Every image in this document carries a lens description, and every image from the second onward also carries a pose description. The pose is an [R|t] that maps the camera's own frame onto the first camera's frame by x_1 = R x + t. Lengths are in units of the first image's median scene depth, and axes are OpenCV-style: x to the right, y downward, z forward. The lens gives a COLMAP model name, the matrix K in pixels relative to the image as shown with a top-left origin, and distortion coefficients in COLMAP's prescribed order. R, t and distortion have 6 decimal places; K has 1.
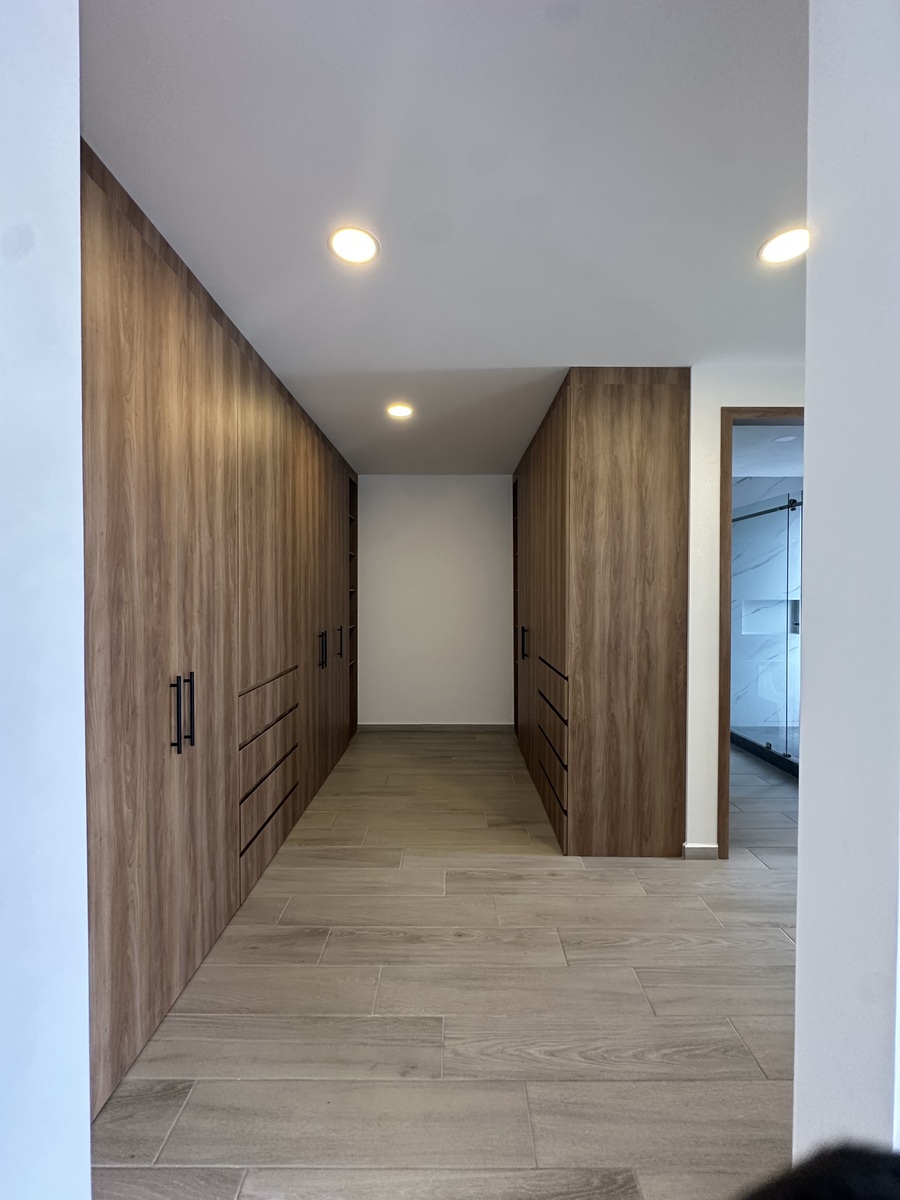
lens RADIAL K [[479.5, 0, 457.2], [0, 479.5, 602.4], [0, 0, 1]] dist [-0.007432, 0.001394]
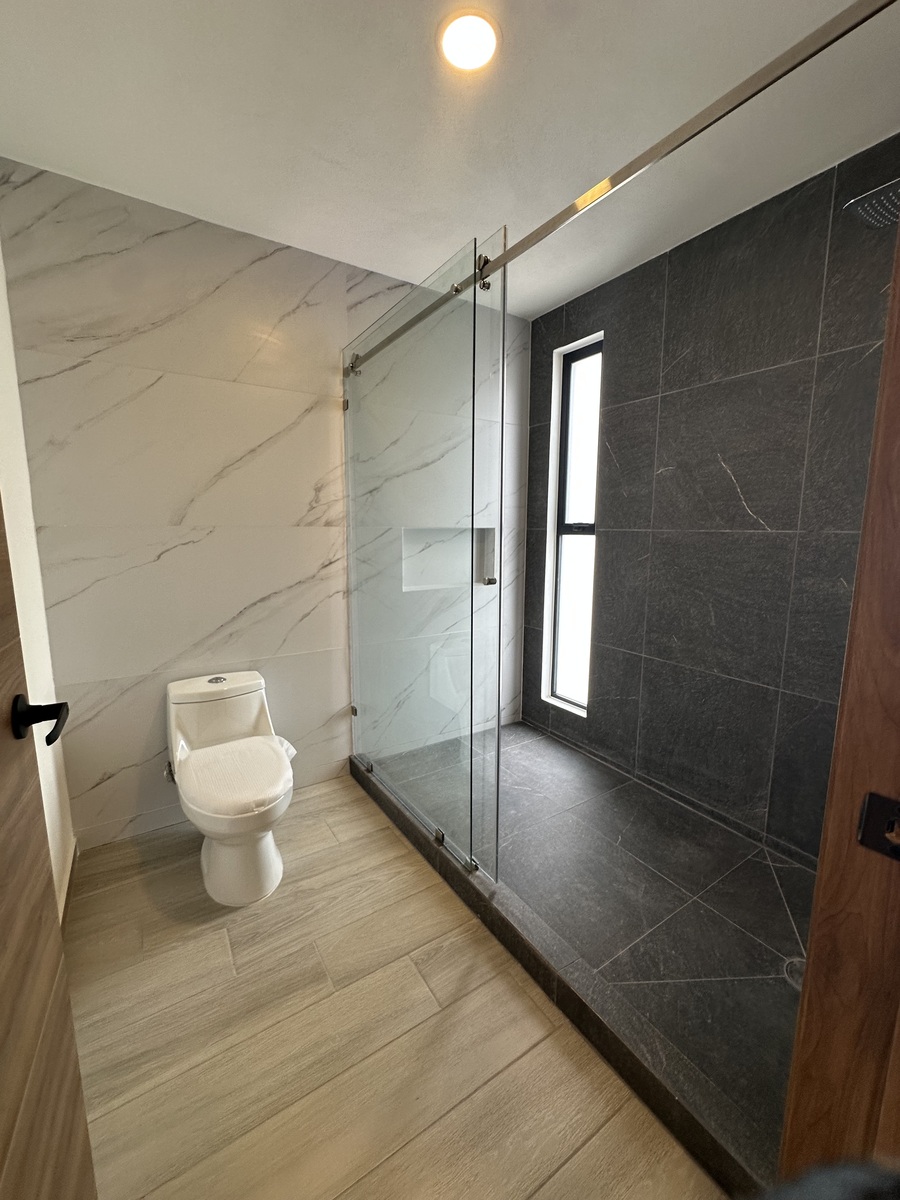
lens RADIAL K [[479.5, 0, 449.9], [0, 479.5, 591.7], [0, 0, 1]] dist [-0.007432, 0.001394]
pose [[0.848118, -0.071316, 0.524985, 0.356149], [0.006016, 0.992131, 0.125056, -0.001429], [-0.529773, -0.102904, 0.841874, 0.514813]]
